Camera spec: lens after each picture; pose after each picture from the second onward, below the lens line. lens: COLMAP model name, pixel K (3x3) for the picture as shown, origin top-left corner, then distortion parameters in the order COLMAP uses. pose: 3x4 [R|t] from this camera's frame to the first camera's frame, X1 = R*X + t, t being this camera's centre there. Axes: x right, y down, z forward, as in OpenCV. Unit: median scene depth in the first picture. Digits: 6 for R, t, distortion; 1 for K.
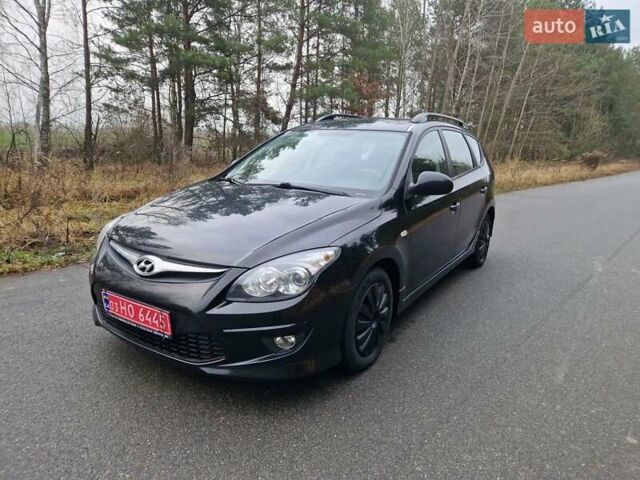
lens RADIAL K [[446.3, 0, 320.8], [0, 446.3, 222.7], [0, 0, 1]] dist [0.079502, -0.053823]
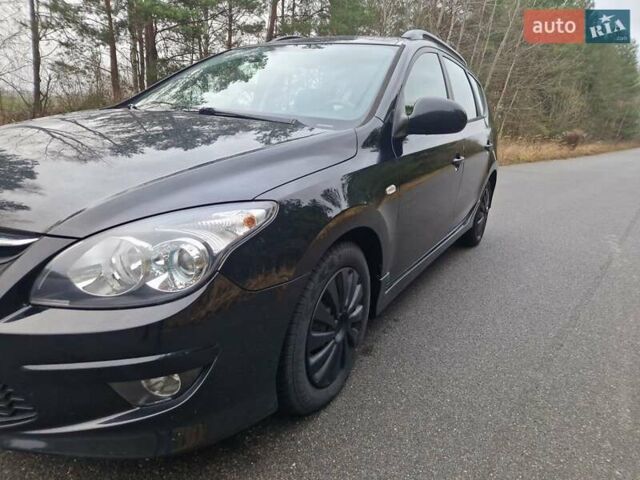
lens RADIAL K [[446.3, 0, 320.8], [0, 446.3, 222.7], [0, 0, 1]] dist [0.079502, -0.053823]
pose [[0.998376, 0.017349, 0.054271, 0.030630], [-0.020000, 0.998613, 0.048707, 0.023713], [-0.053350, -0.049713, 0.997338, 0.213144]]
